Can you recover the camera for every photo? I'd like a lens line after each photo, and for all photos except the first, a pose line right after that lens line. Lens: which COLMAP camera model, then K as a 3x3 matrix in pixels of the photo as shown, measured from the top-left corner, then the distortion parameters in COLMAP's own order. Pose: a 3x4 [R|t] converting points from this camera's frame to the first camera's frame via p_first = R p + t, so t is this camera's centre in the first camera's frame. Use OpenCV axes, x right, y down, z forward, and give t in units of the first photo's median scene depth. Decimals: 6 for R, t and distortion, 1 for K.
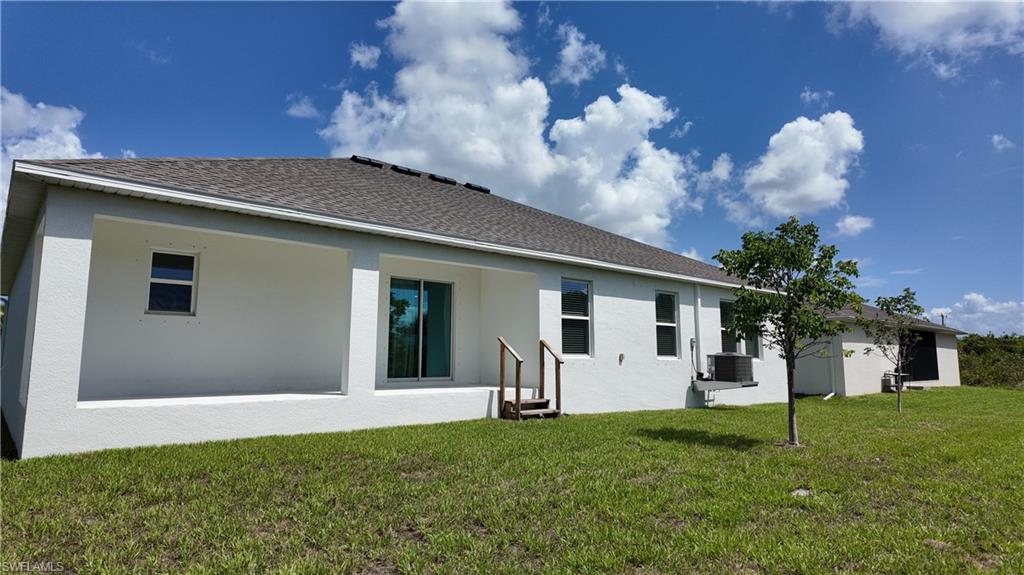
lens RADIAL K [[599.1, 0, 505.0], [0, 599.1, 280.8], [0, 0, 1]] dist [0.052560, -0.020322]
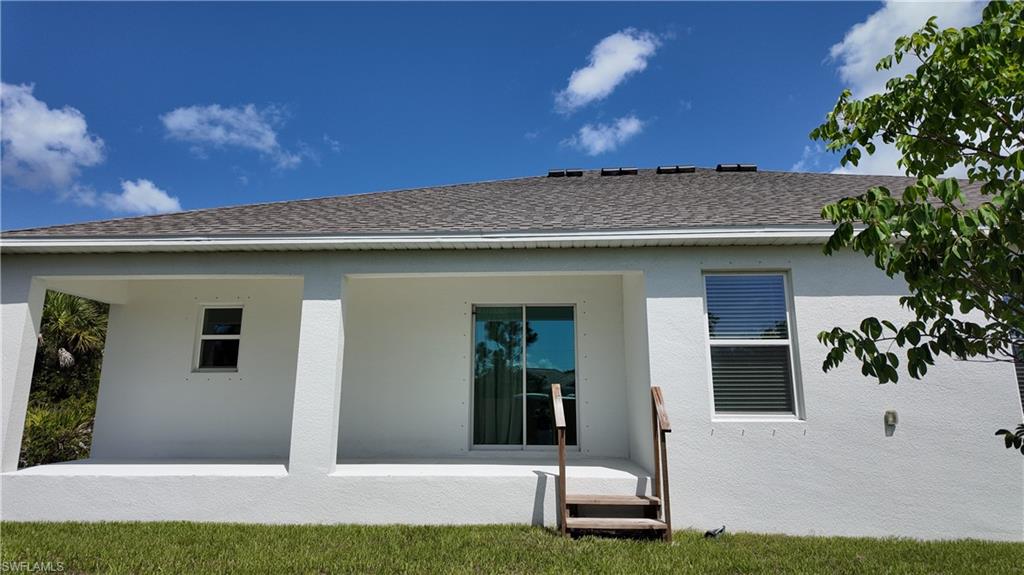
lens RADIAL K [[575.1, 0, 550.8], [0, 575.1, 293.3], [0, 0, 1]] dist [0.017447, -0.000438]
pose [[0.722777, -0.131892, -0.678379, 0.378535], [0.092469, 0.991250, -0.094200, 0.055649], [0.684867, 0.005357, 0.728648, 0.568725]]
